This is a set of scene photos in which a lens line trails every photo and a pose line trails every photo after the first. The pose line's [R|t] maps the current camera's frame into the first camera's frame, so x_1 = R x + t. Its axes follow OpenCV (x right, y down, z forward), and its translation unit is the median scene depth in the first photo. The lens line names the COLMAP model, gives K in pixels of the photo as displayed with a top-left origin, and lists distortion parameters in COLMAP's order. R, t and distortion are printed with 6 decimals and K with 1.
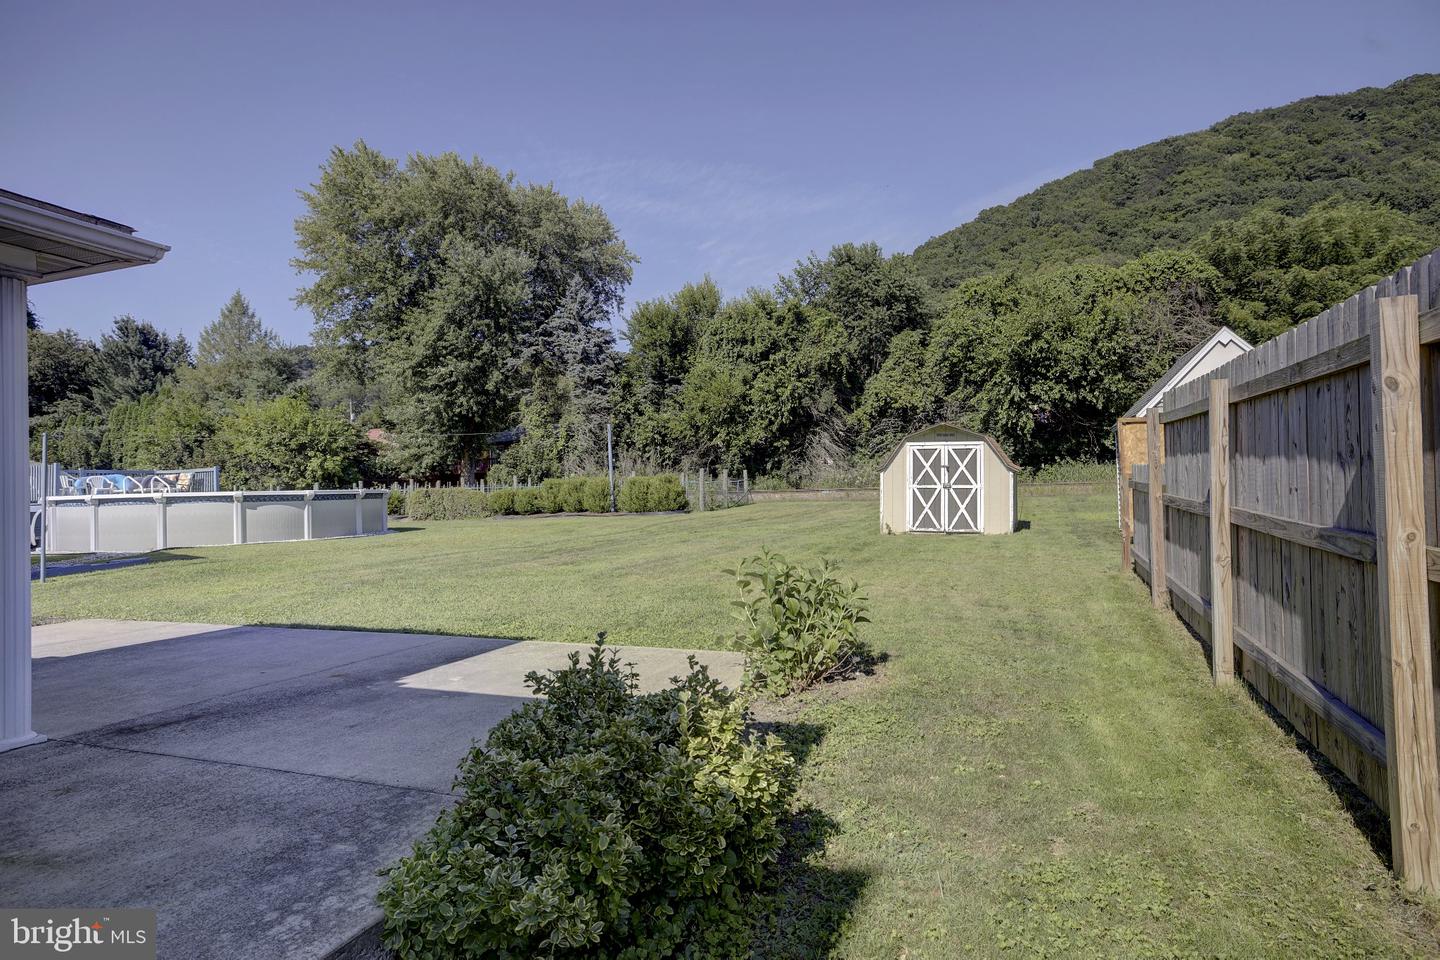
lens RADIAL K [[791.2, 0, 724.0], [0, 791.2, 479.0], [0, 0, 1]] dist [-0.037203, 0.031029]
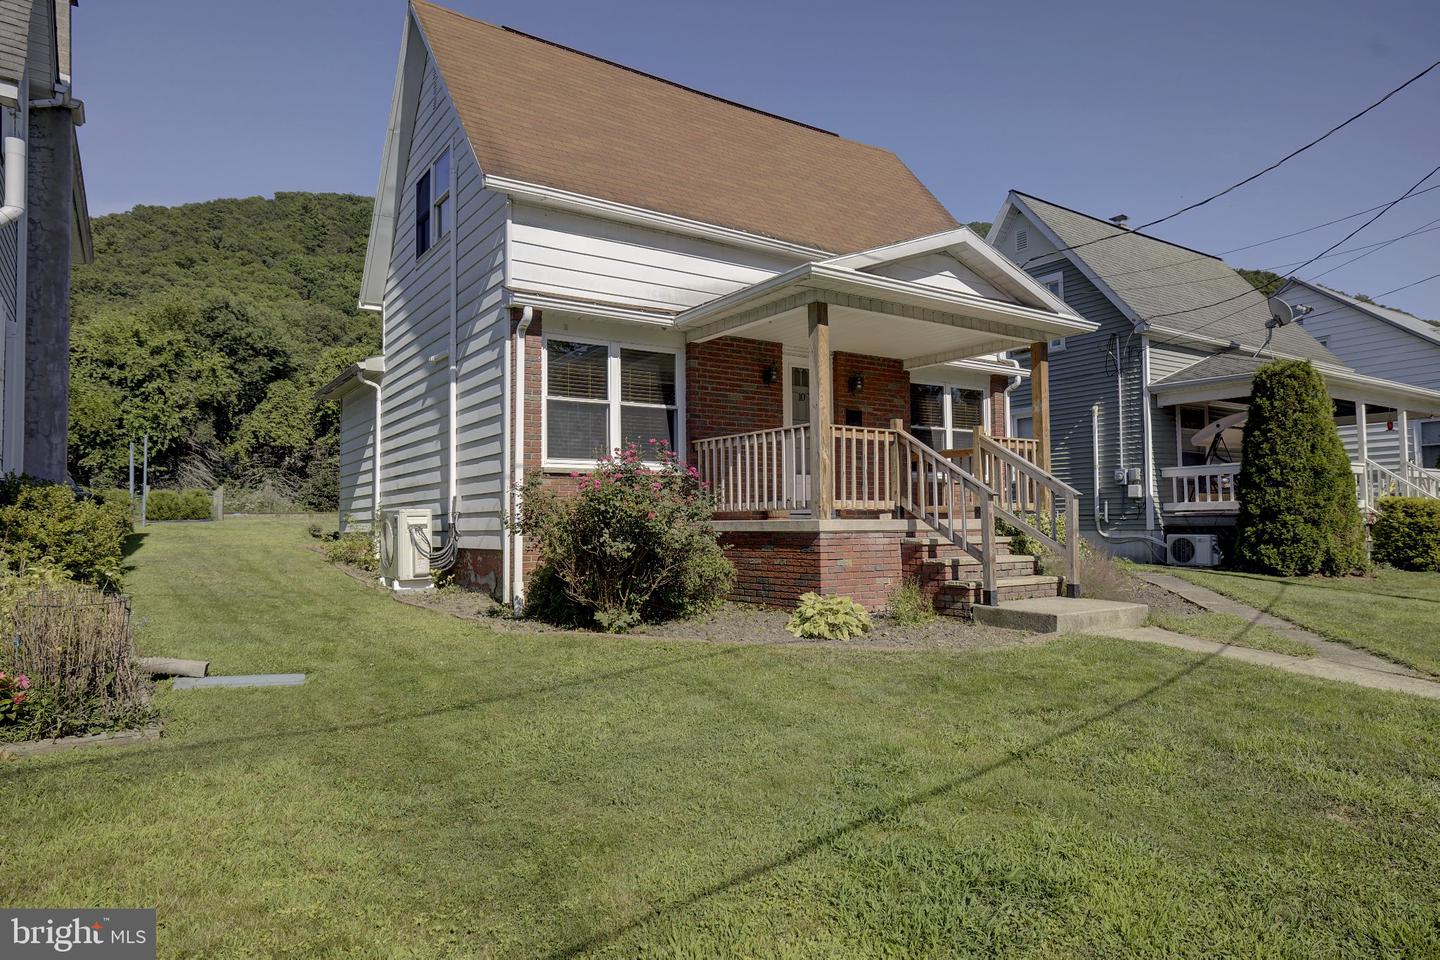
lens RADIAL K [[888.5, 0, 720.0], [0, 888.5, 480.0], [0, 0, 1]] dist [0.002100, 0.000514]
pose [[0.568731, 0.062817, 0.820121, -0.459208], [-0.014890, 0.997702, -0.066093, 0.034818], [-0.822389, 0.025378, 0.568360, -0.268851]]
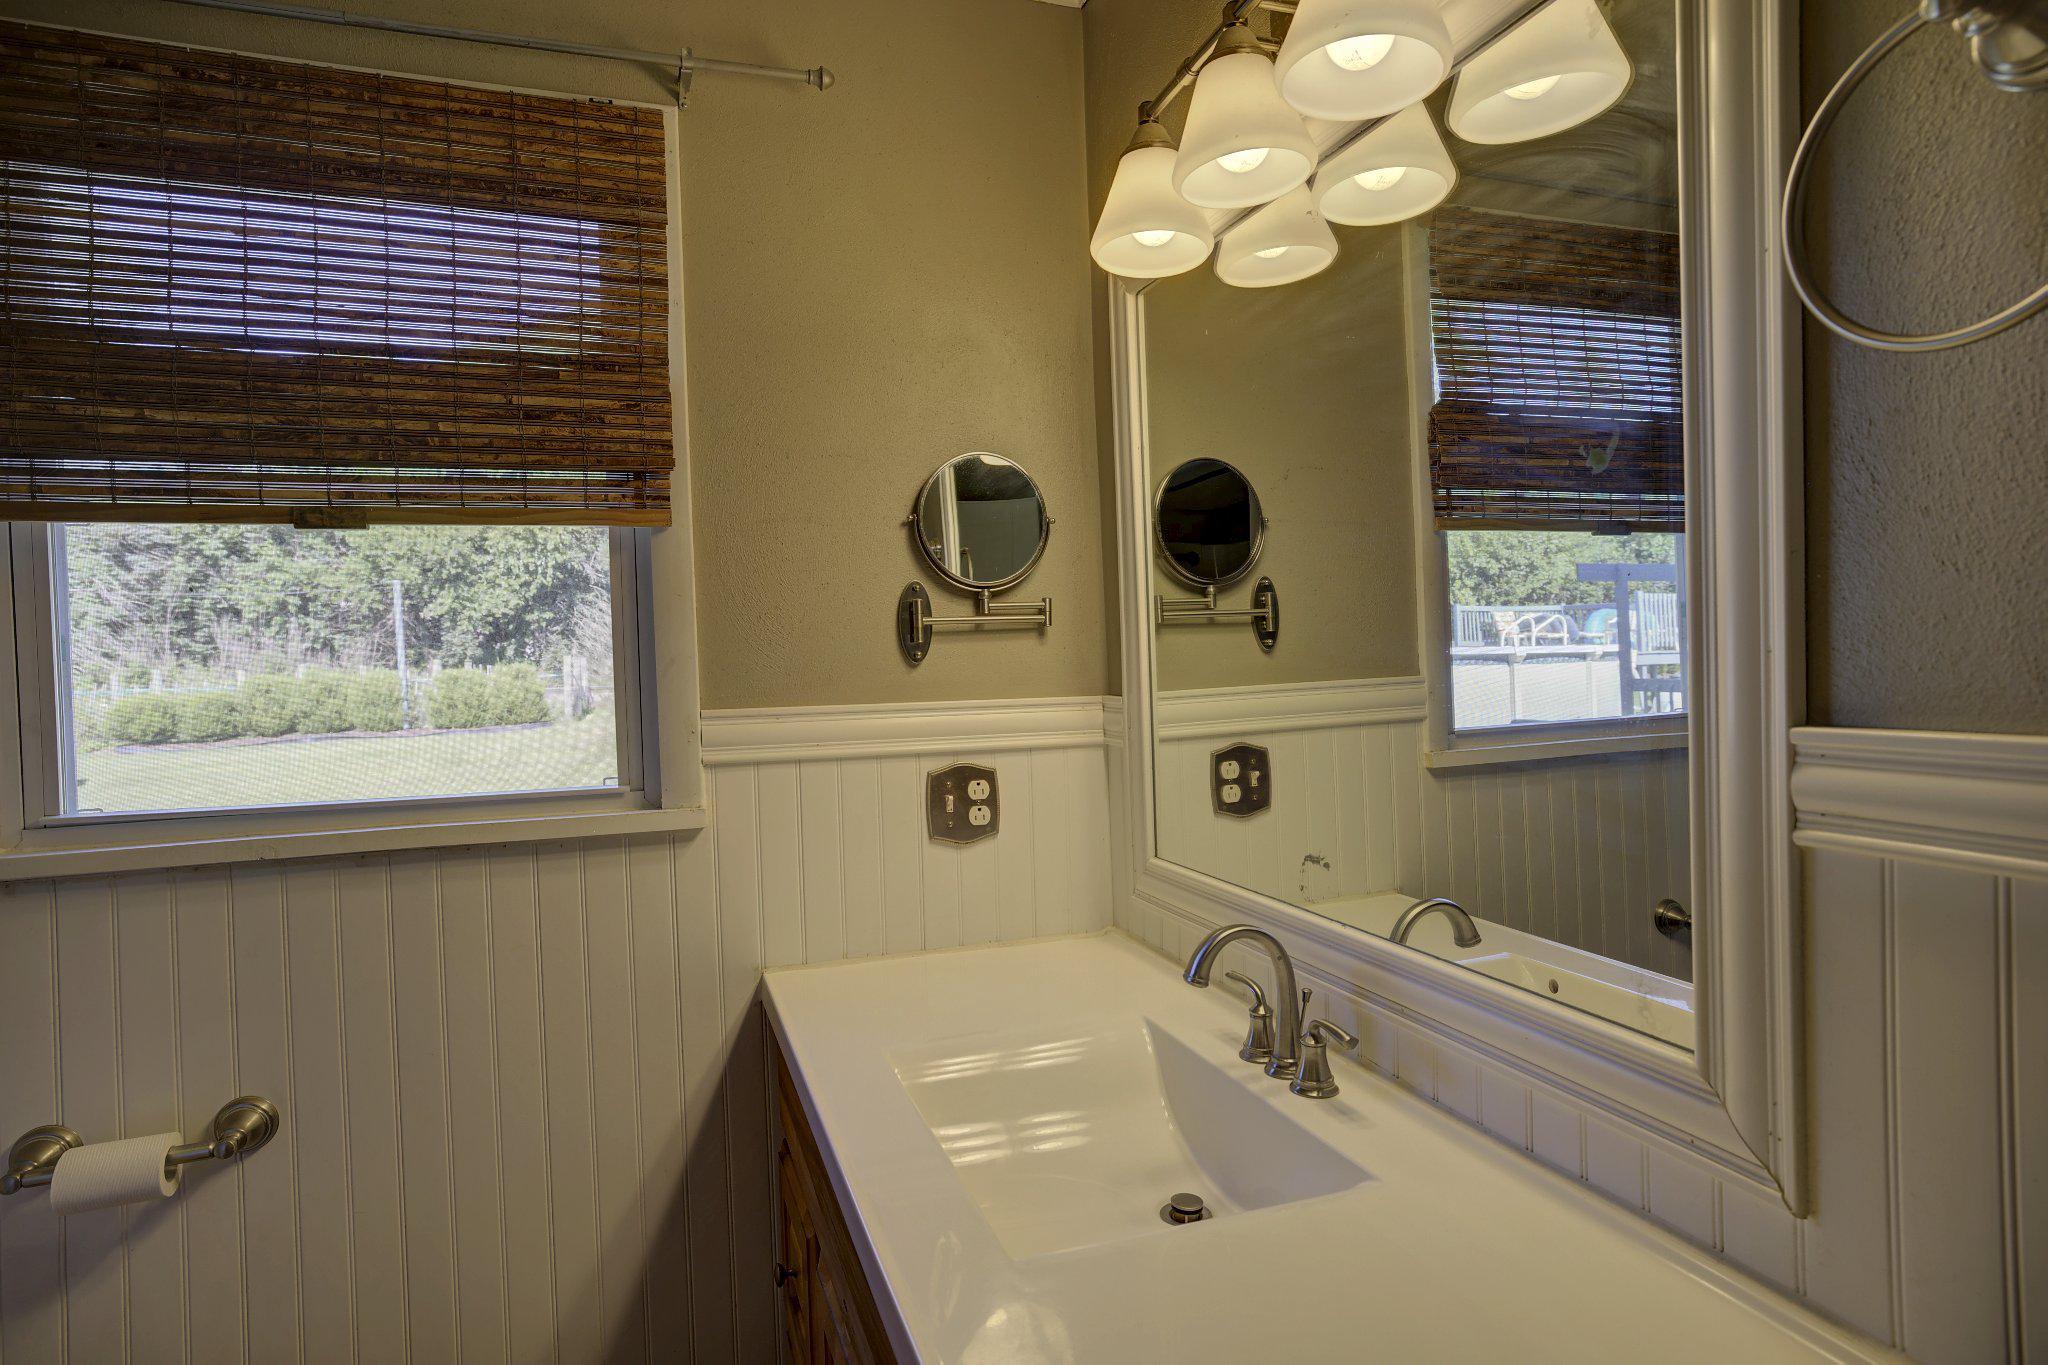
lens RADIAL K [[1089.4, 0, 1024.0], [0, 1089.4, 682.5], [0, 0, 1]] dist [0.000971, 0.000070]
pose [[0.750701, -0.019697, 0.660348, -0.217772], [0.015399, 0.999806, 0.012315, 0.003760], [-0.660462, 0.000924, 0.750859, 0.067992]]
